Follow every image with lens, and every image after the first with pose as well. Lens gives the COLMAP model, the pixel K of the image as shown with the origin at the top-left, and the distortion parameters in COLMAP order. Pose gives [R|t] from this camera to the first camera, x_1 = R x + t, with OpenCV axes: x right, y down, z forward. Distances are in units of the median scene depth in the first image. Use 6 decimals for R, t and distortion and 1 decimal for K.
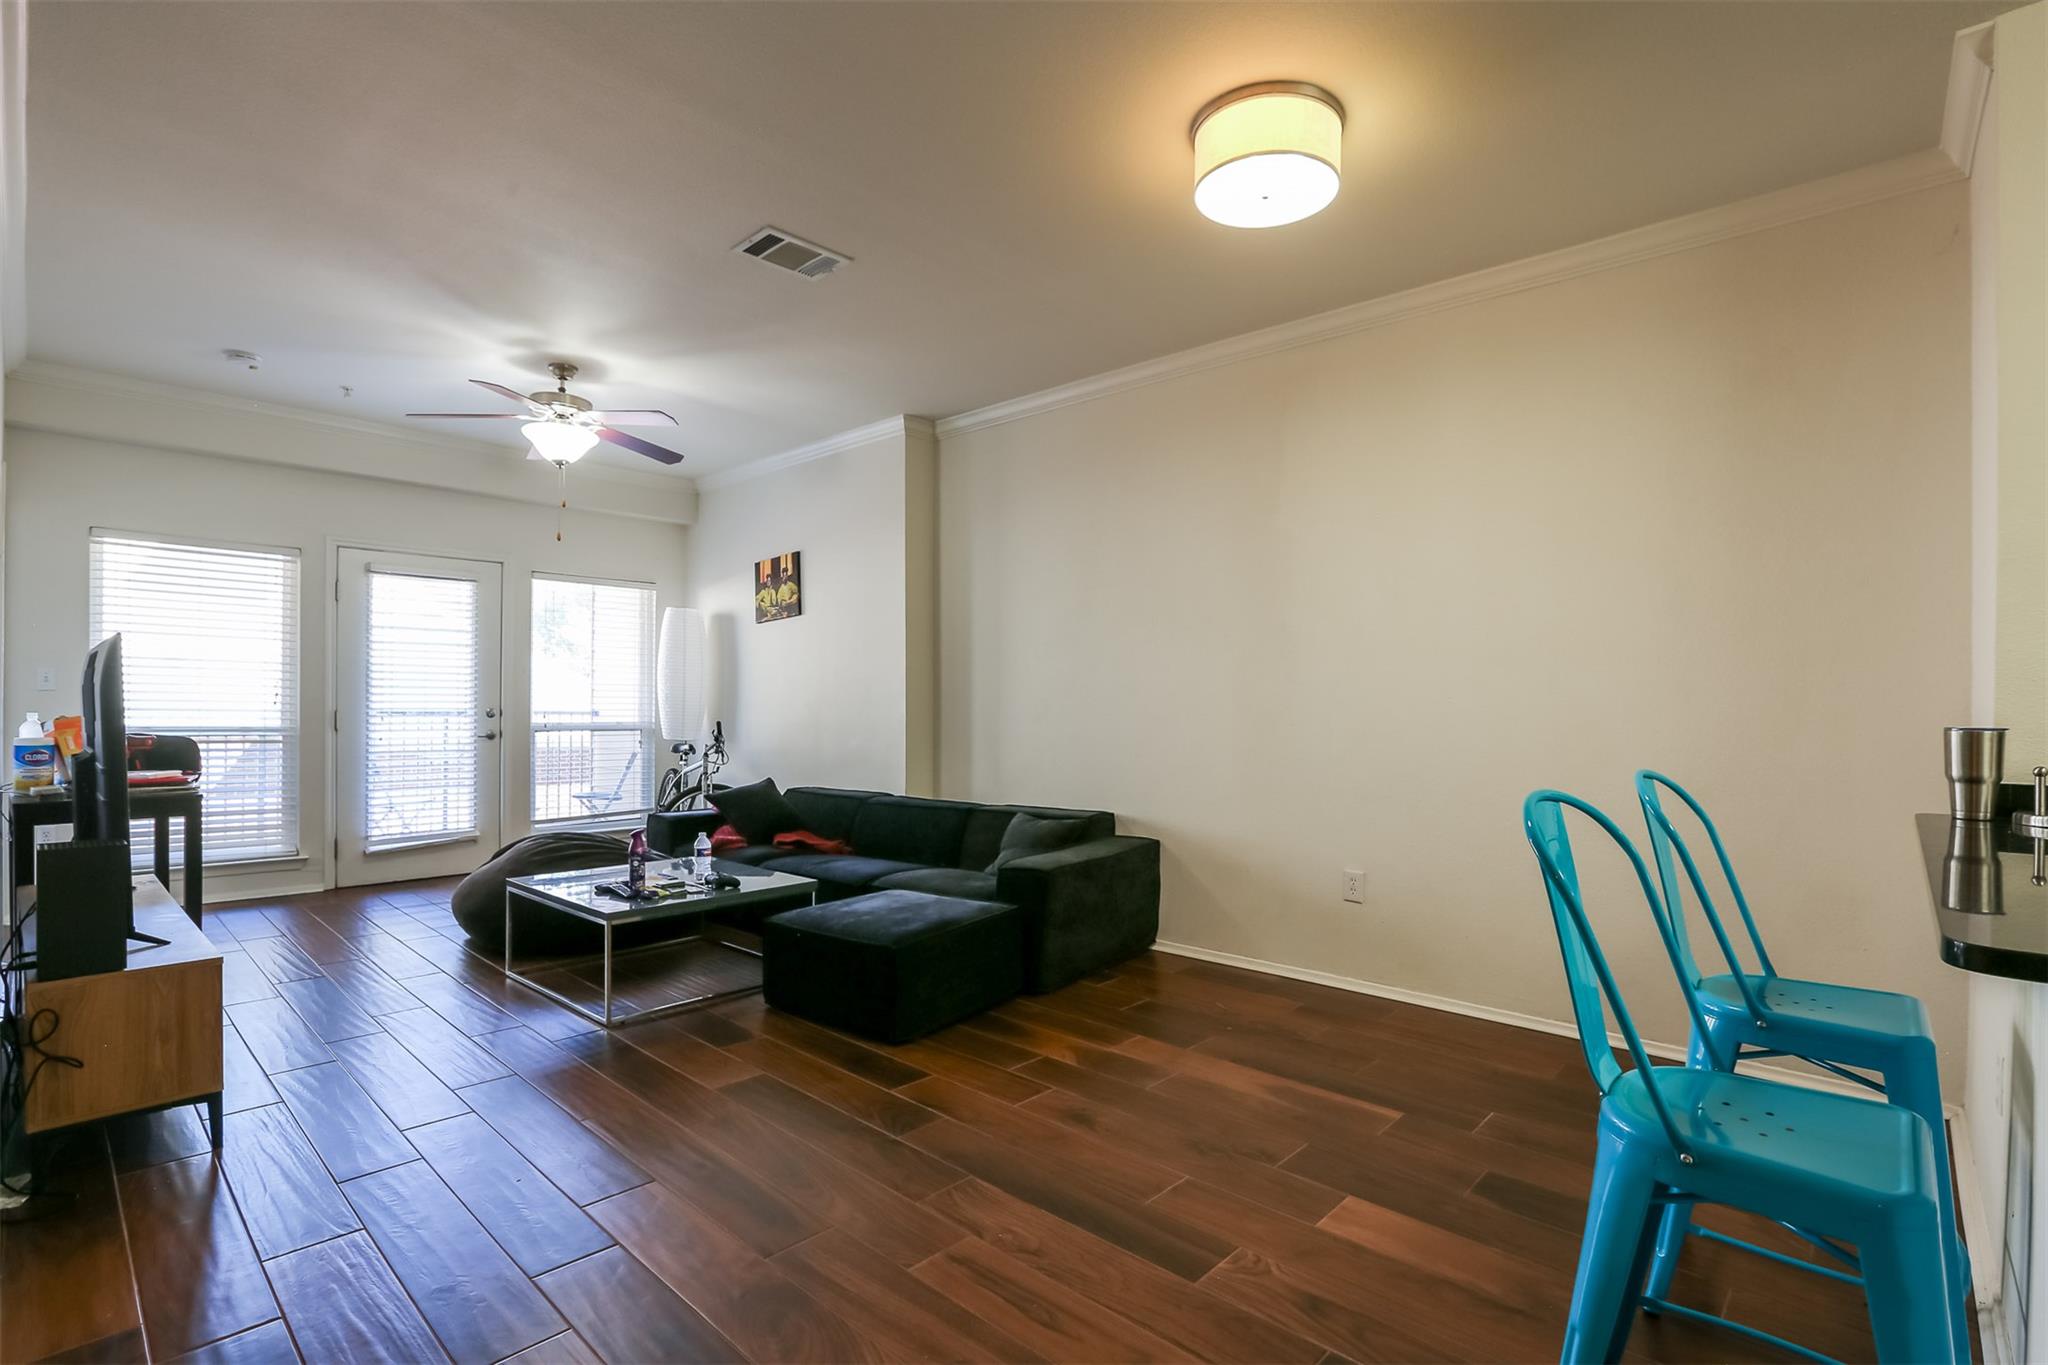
lens RADIAL K [[953.9, 0, 1010.4], [0, 953.9, 704.6], [0, 0, 1]] dist [-0.047440, 0.014540]
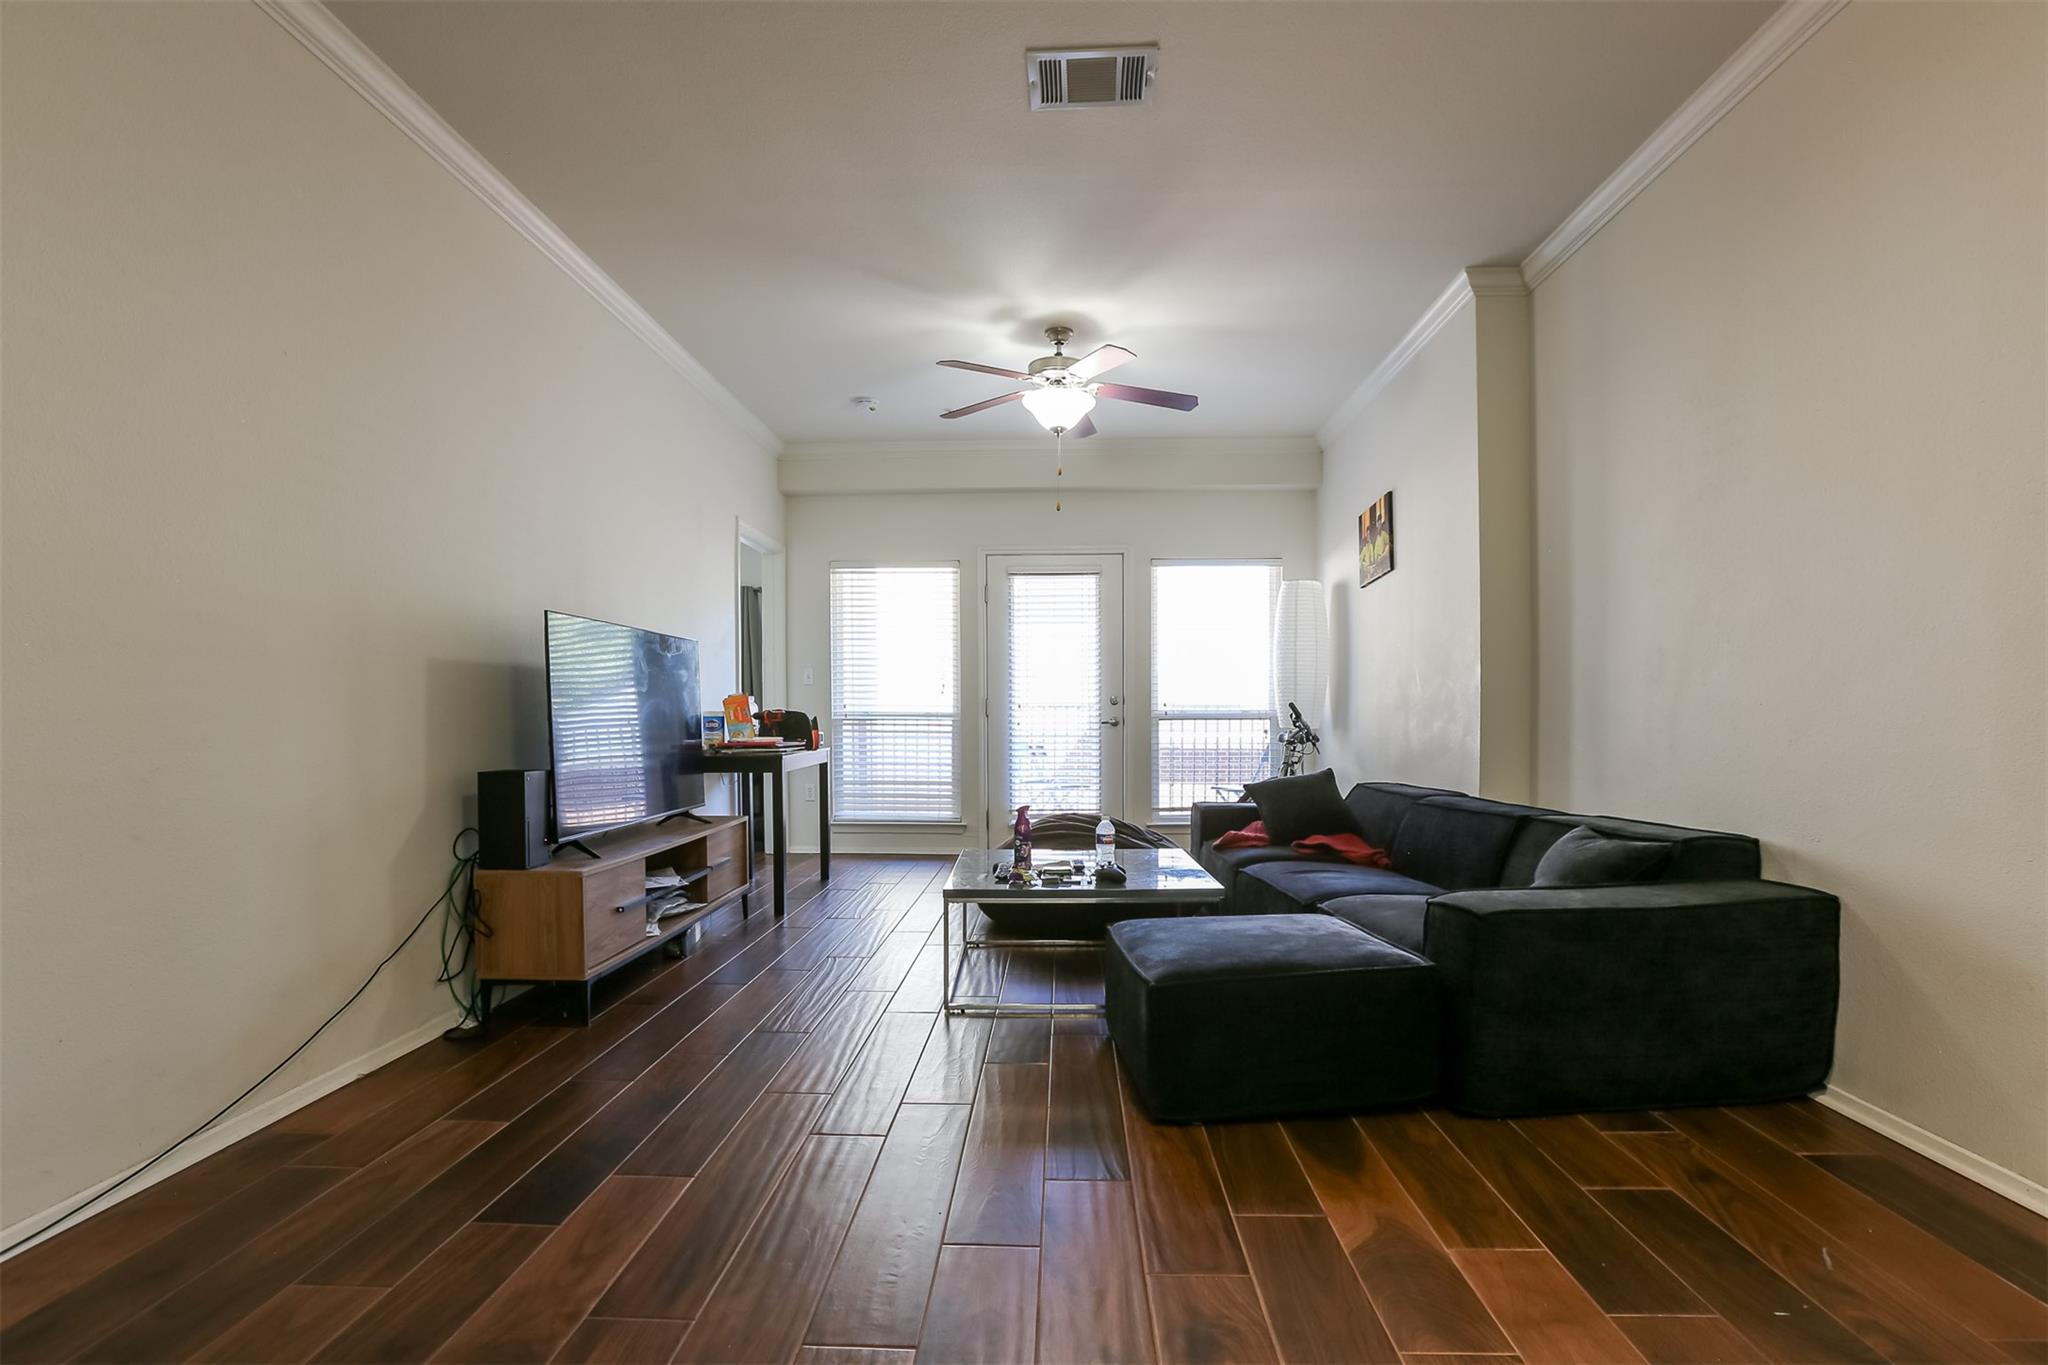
lens RADIAL K [[953.9, 0, 1031.8], [0, 953.9, 733.5], [0, 0, 1]] dist [-0.047440, 0.014540]
pose [[0.664012, 0.005118, -0.747704, 0.217073], [0.007082, 0.999889, 0.013133, 0.038950], [0.747688, -0.014016, 0.663902, 0.298952]]
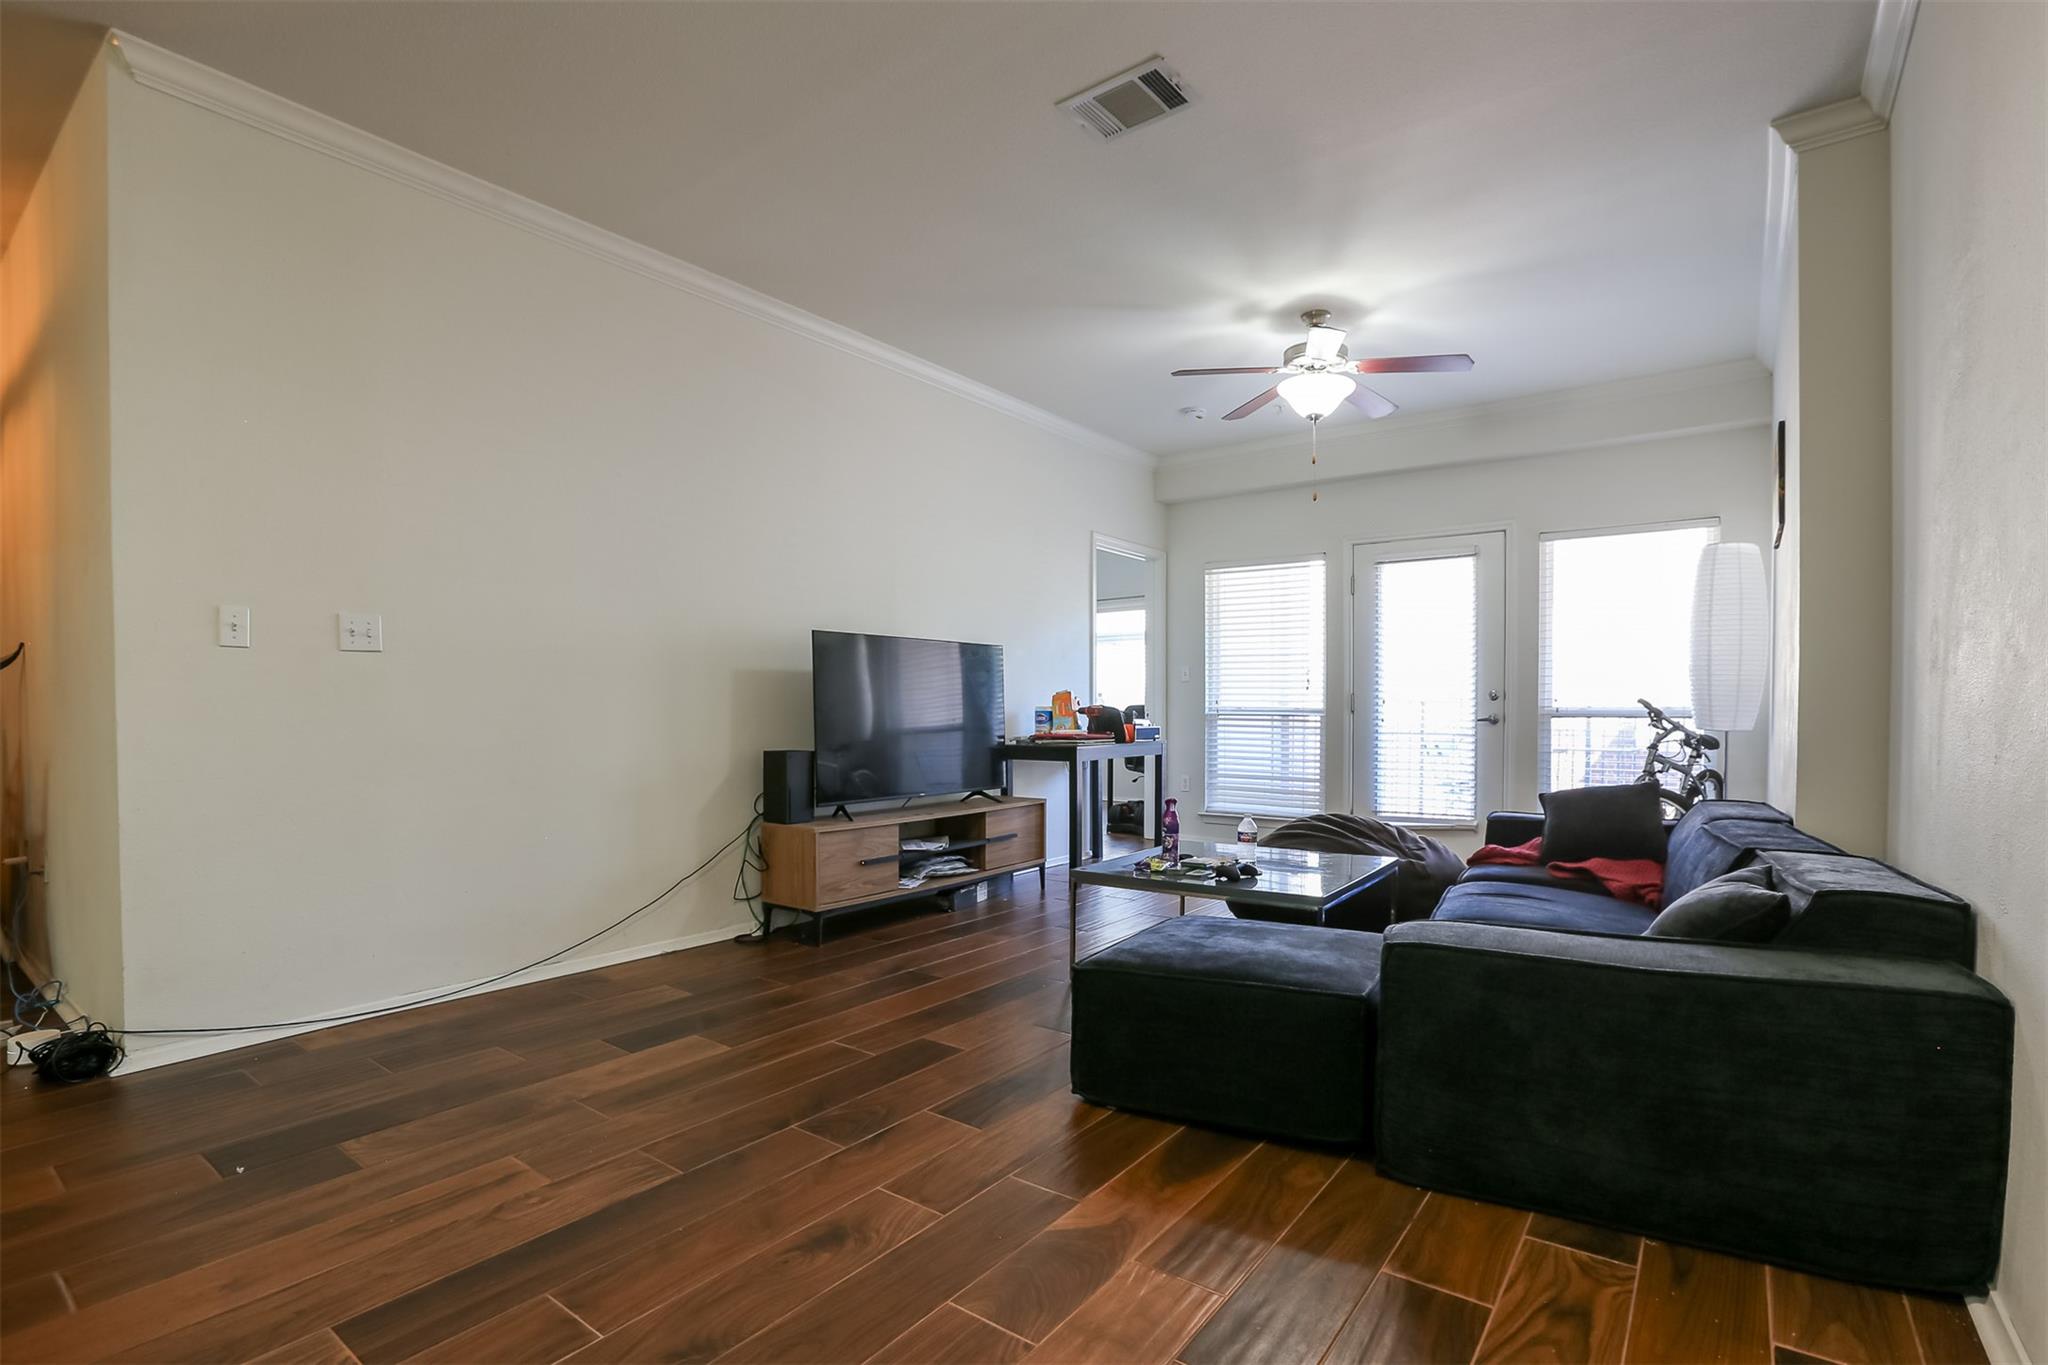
lens RADIAL K [[953.9, 0, 1038.9], [0, 953.9, 725.8], [0, 0, 1]] dist [-0.047440, 0.014540]
pose [[0.130408, 0.009231, -0.991417, 0.387386], [-0.001254, 0.999957, 0.009145, 0.038904], [0.991460, 0.000050, 0.130414, 0.555409]]
